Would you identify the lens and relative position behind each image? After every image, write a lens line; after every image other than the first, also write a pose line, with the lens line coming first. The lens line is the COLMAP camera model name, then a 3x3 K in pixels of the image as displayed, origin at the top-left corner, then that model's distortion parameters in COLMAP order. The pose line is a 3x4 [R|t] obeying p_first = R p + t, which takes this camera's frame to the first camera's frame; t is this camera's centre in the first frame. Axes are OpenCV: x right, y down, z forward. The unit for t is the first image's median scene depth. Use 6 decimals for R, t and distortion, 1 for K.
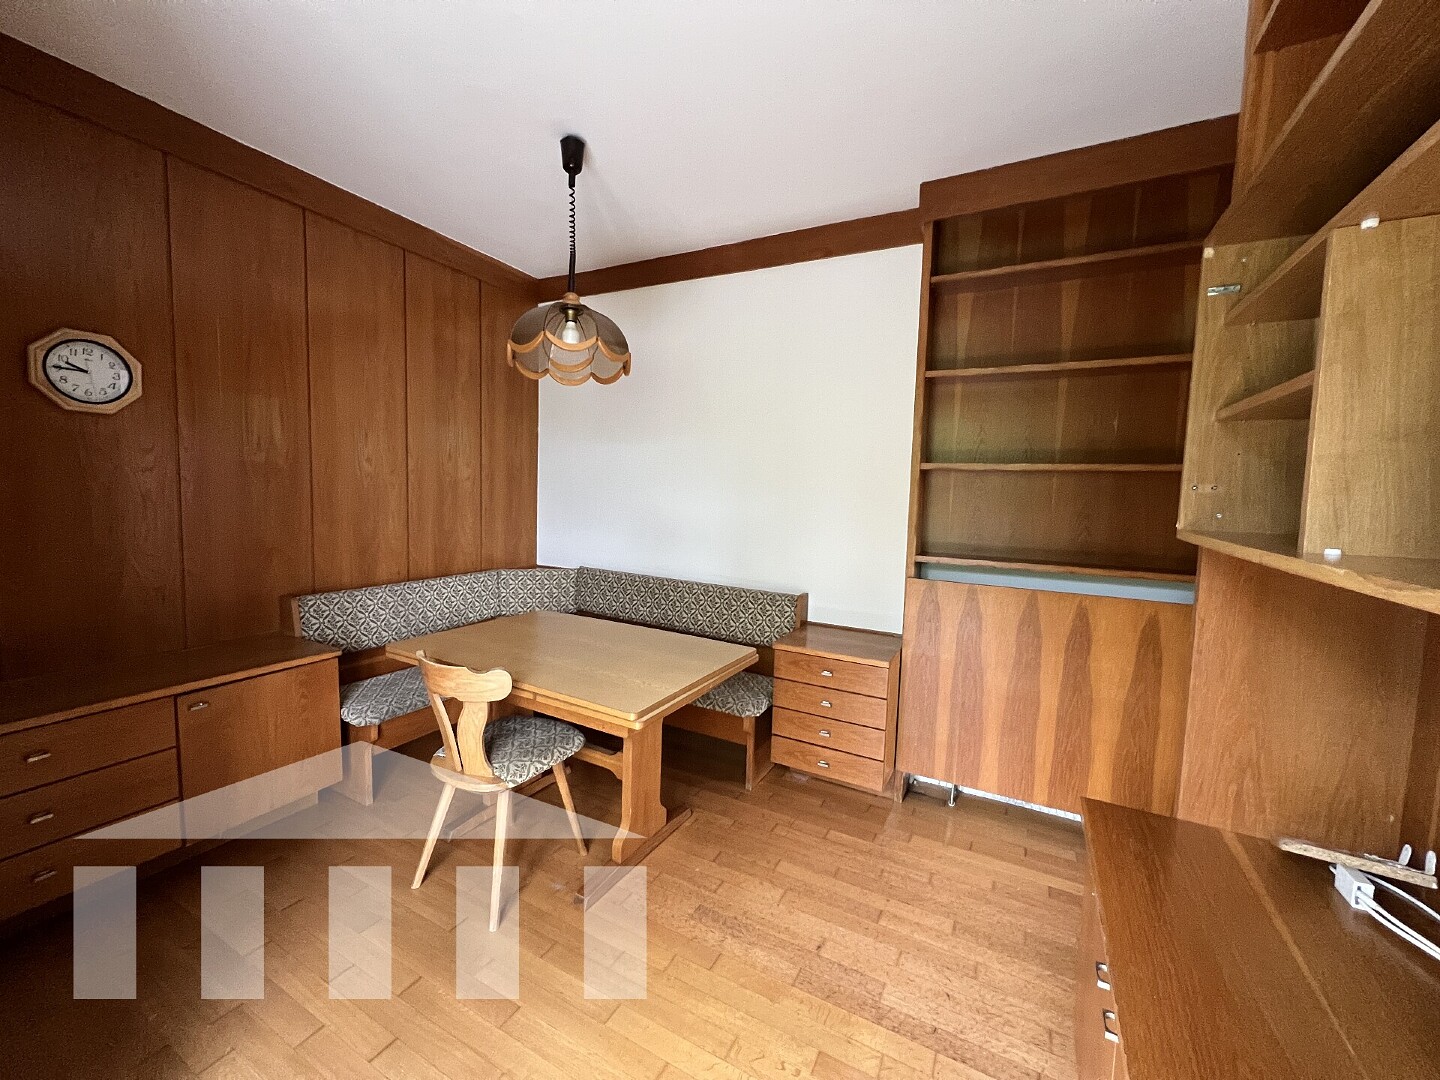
lens RADIAL K [[575.6, 0, 715.9], [0, 575.6, 534.2], [0, 0, 1]] dist [-0.000571, 0.000485]
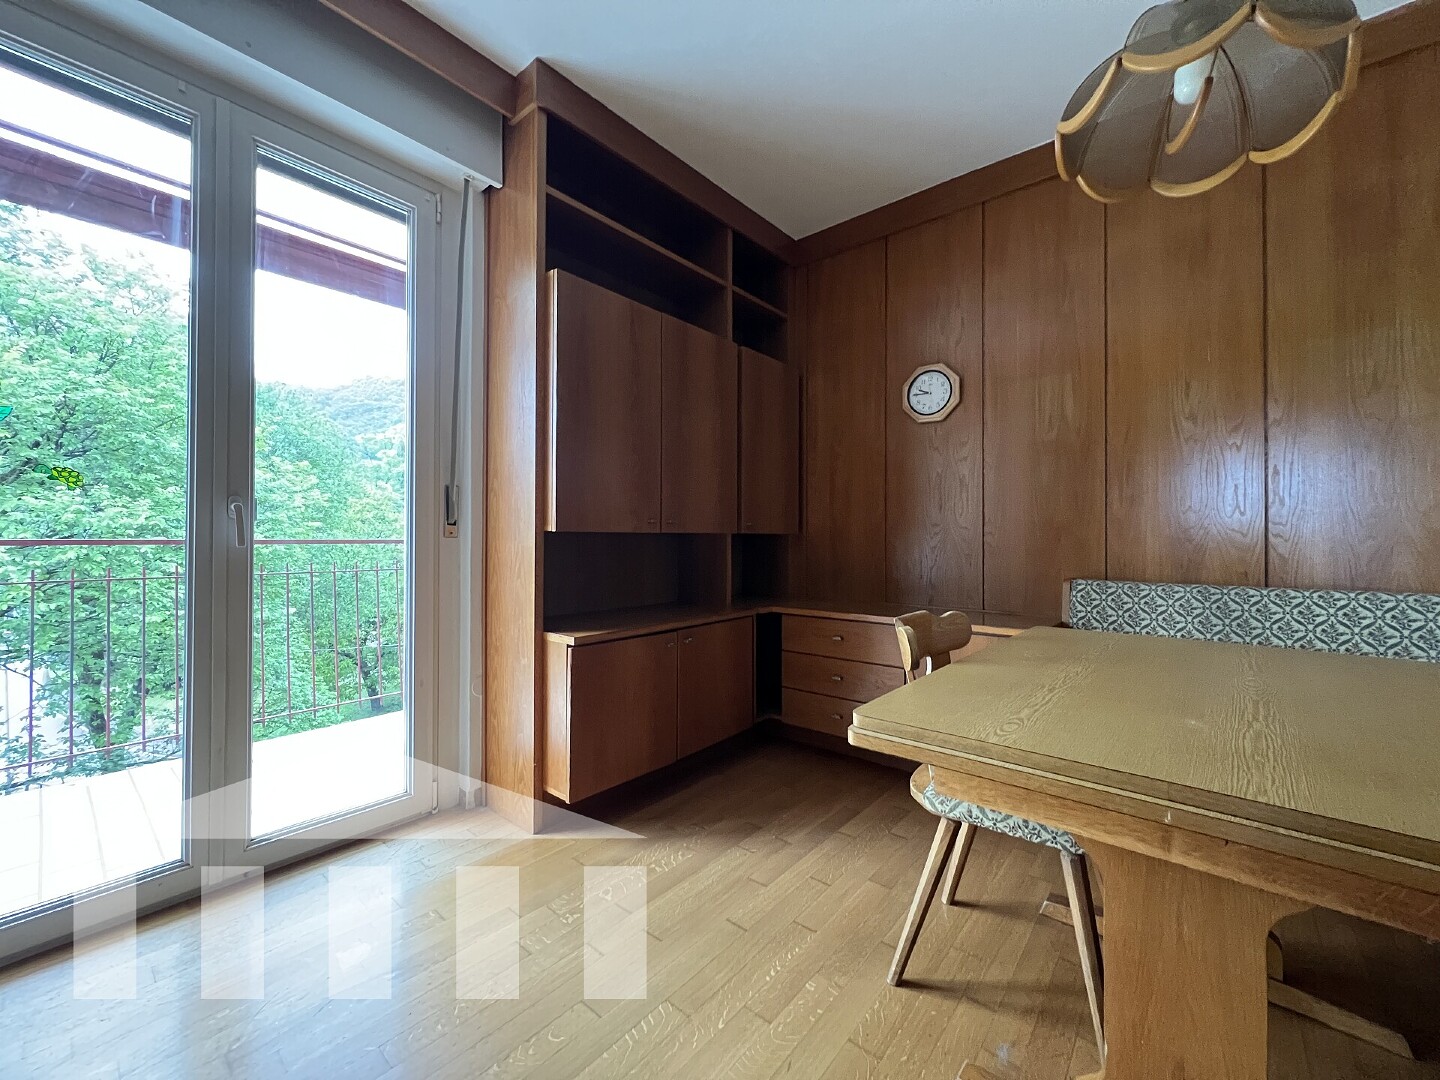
lens RADIAL K [[575.6, 0, 715.9], [0, 575.6, 534.2], [0, 0, 1]] dist [-0.000571, 0.000485]
pose [[-0.214707, -0.036865, -0.975982, 0.339787], [-0.084543, 0.996238, -0.019032, 0.118020], [0.973013, 0.078426, -0.217016, 0.737661]]
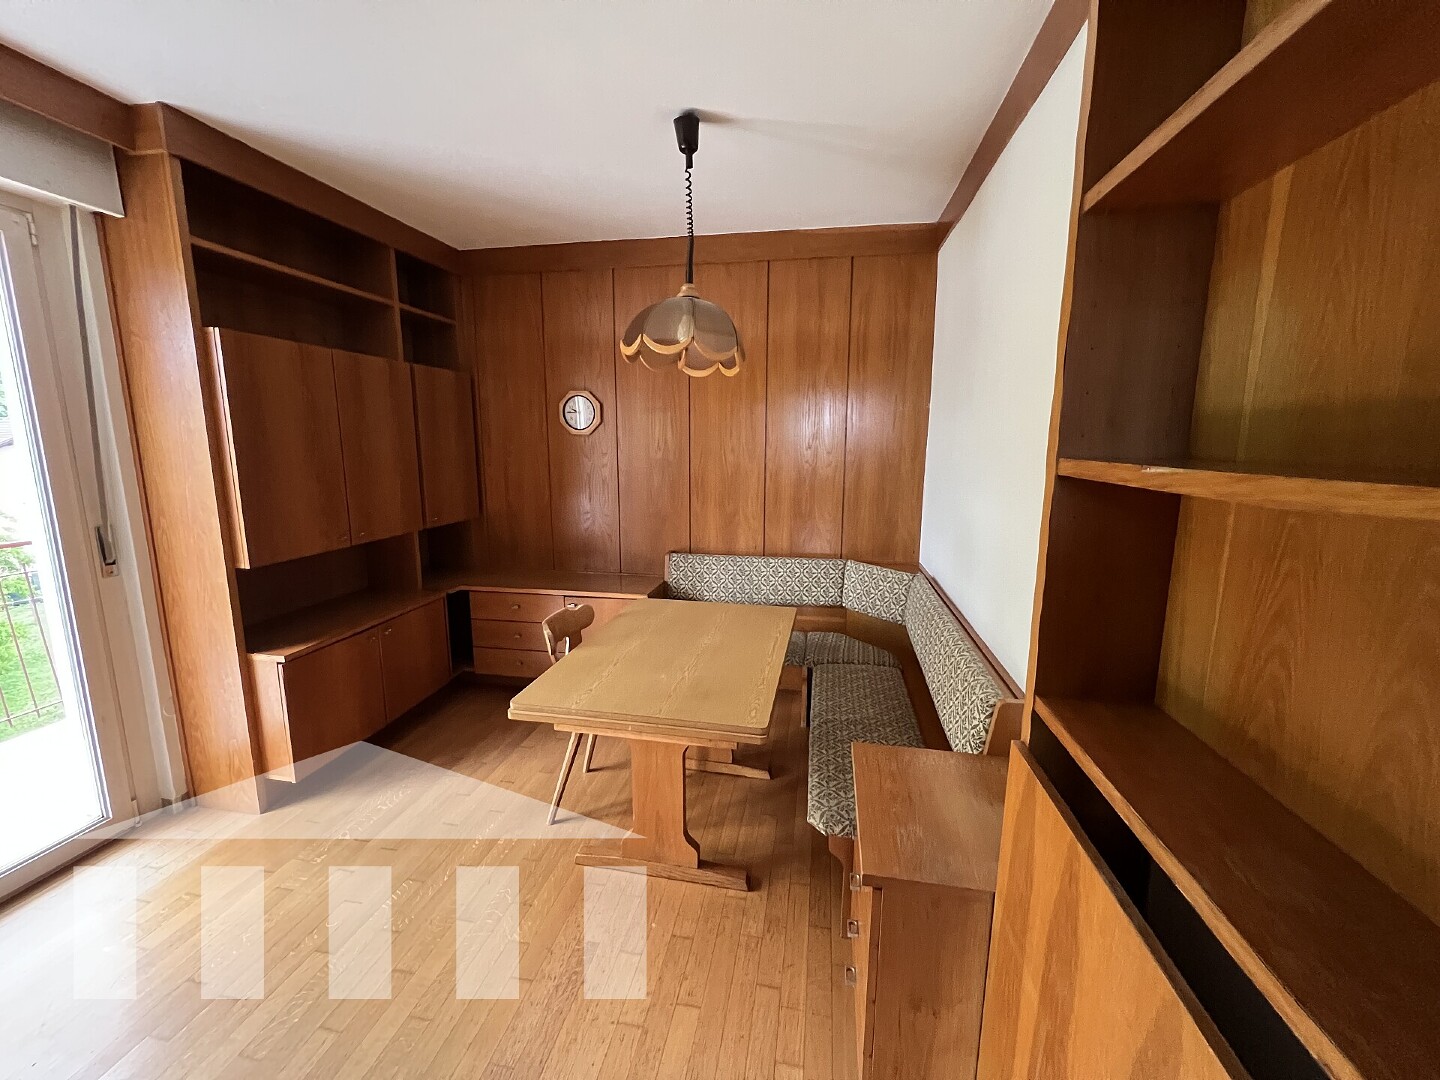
lens RADIAL K [[575.6, 0, 715.9], [0, 575.6, 534.2], [0, 0, 1]] dist [-0.000571, 0.000485]
pose [[0.298882, 0.125337, -0.946023, 0.735059], [-0.066290, 0.991670, 0.110441, -0.115820], [0.951985, 0.029703, 0.304701, 0.776370]]
